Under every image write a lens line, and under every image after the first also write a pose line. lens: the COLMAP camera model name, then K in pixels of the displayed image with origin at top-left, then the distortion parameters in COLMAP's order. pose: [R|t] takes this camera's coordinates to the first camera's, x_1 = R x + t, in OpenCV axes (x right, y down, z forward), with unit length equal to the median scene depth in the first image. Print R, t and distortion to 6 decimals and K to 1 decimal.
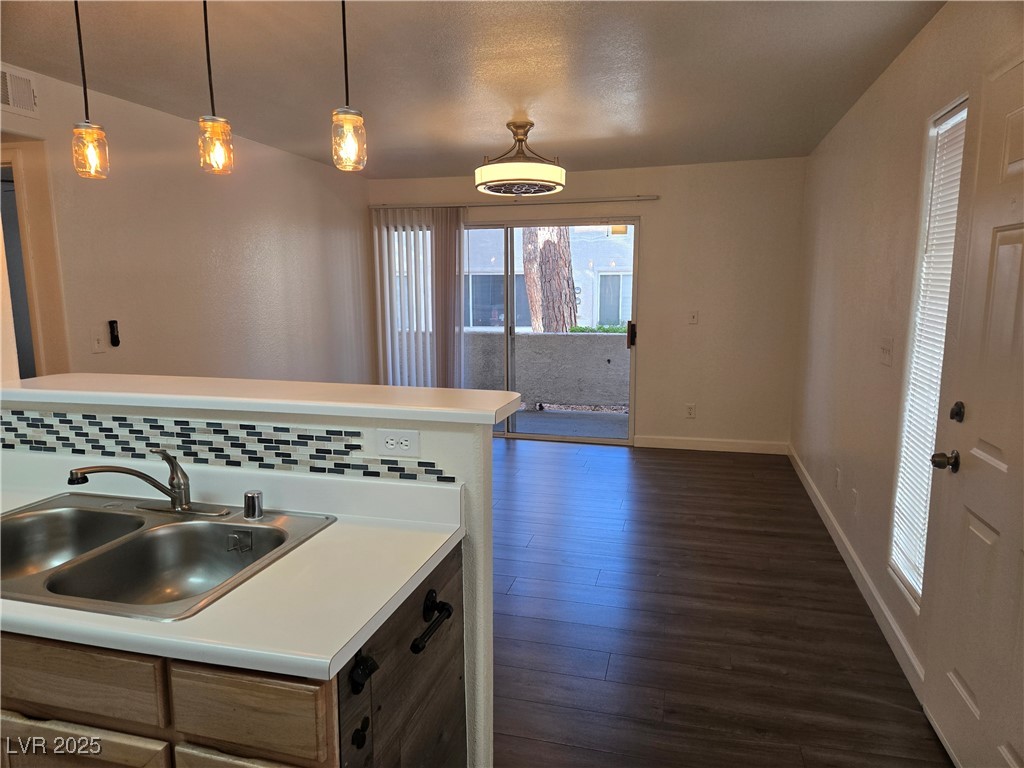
lens RADIAL K [[680.0, 0, 515.8], [0, 680.0, 389.9], [0, 0, 1]] dist [0.073479, -0.058921]
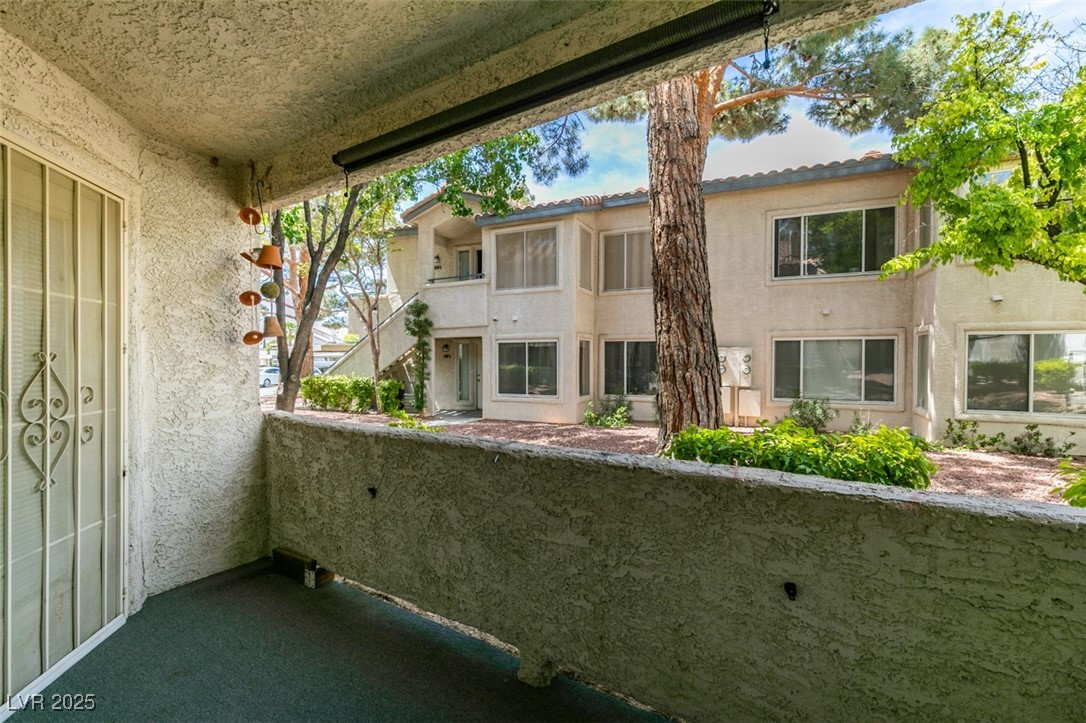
lens RADIAL K [[492.8, 0, 543.0], [0, 492.8, 360.8], [0, 0, 1]] dist [0.001597, -0.000023]
pose [[0.948542, 0.007558, -0.316562, 0.445445], [-0.054631, 0.988630, -0.140091, -0.401785], [0.311904, 0.150177, 0.938170, 3.279055]]
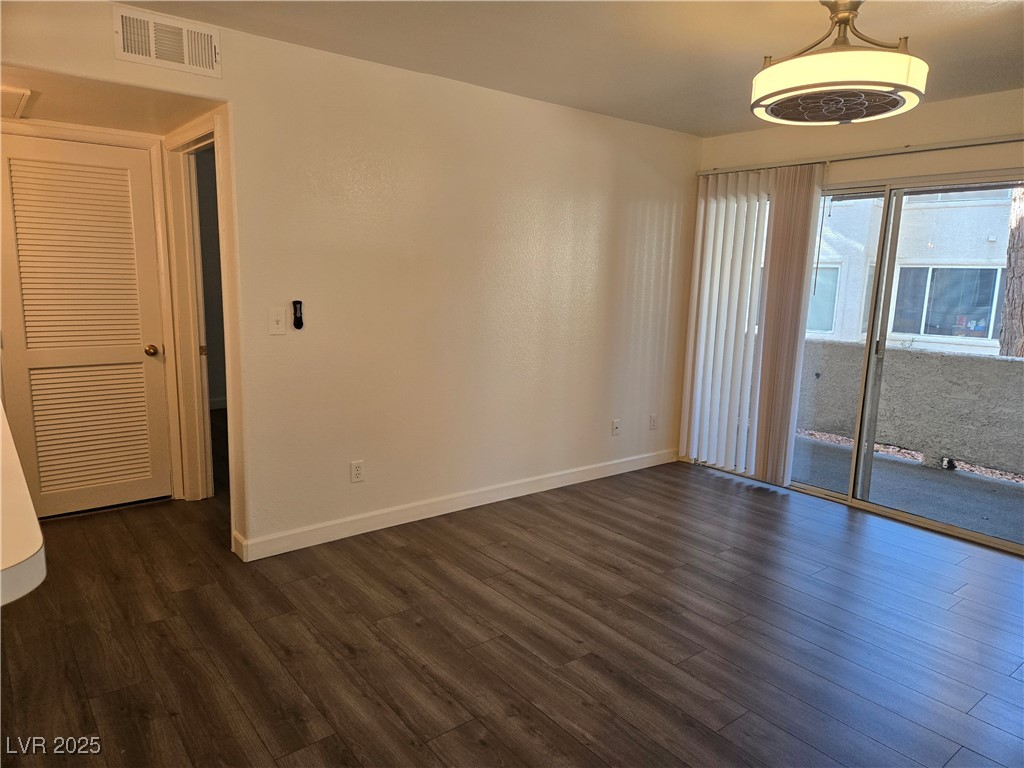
lens RADIAL K [[680.0, 0, 514.1], [0, 680.0, 381.9], [0, 0, 1]] dist [0.073479, -0.058921]
pose [[0.796353, 0.122630, -0.592270, 0.386372], [-0.123138, 0.991593, 0.039741, -0.129004], [0.592165, 0.041283, 0.804759, 0.888101]]
